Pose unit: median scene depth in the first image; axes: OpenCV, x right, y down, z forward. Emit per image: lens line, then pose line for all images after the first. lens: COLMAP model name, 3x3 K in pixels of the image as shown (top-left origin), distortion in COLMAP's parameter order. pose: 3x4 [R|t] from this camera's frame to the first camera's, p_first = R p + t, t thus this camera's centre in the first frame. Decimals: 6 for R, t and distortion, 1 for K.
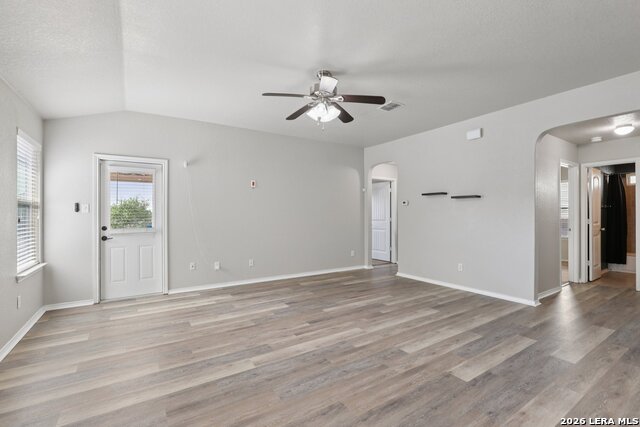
lens RADIAL K [[294.6, 0, 327.5], [0, 294.6, 214.5], [0, 0, 1]] dist [-0.015900, 0.002829]
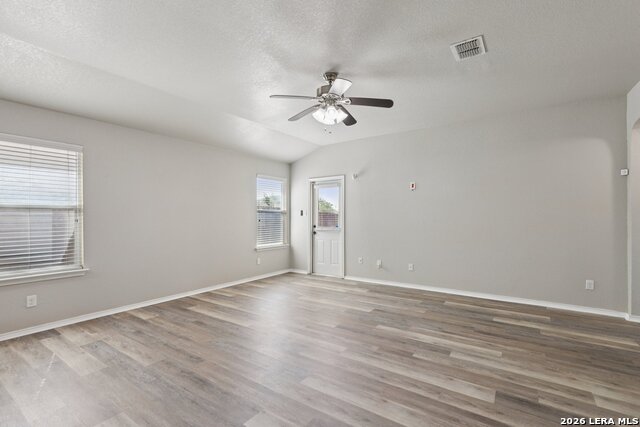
lens RADIAL K [[294.6, 0, 320.9], [0, 294.6, 215.4], [0, 0, 1]] dist [-0.015900, 0.002829]
pose [[0.360120, -0.003412, -0.932900, 0.748821], [0.001021, 0.999994, -0.003263, -0.005733], [0.932905, 0.000222, 0.360122, 0.514113]]
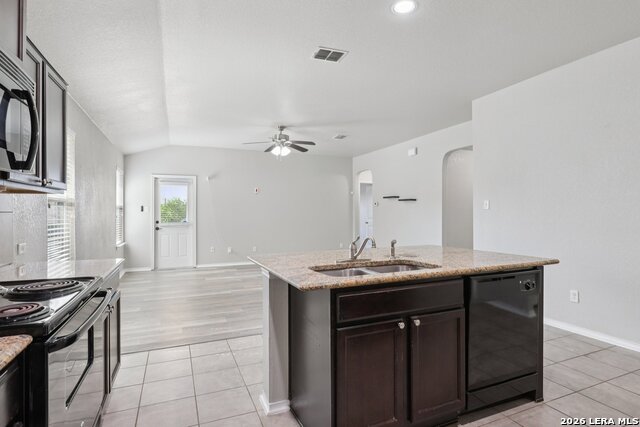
lens RADIAL K [[337.5, 0, 320.0], [0, 337.5, 213.3], [0, 0, 1]] dist [0.000519, -0.000347]
pose [[0.983197, 0.001846, -0.182537, 0.436888], [-0.001911, 0.999998, -0.000182, -0.000819], [0.182536, 0.000528, 0.983199, -0.642001]]
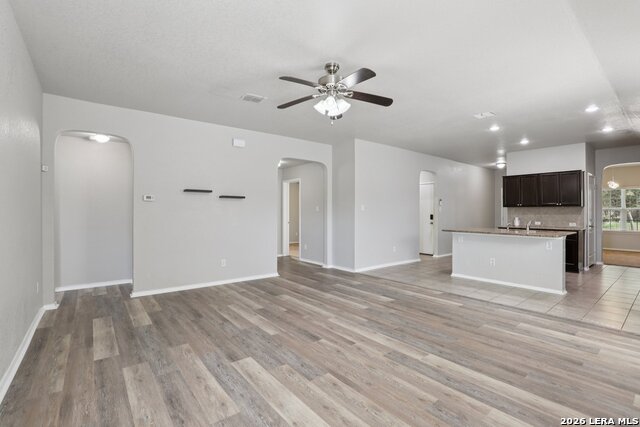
lens RADIAL K [[294.6, 0, 325.1], [0, 294.6, 212.9], [0, 0, 1]] dist [-0.015900, 0.002829]
pose [[-0.089857, 0.002352, 0.995952, -0.805909], [-0.001806, 0.999995, -0.002524, 0.001531], [-0.995953, -0.002025, -0.089853, 0.927618]]
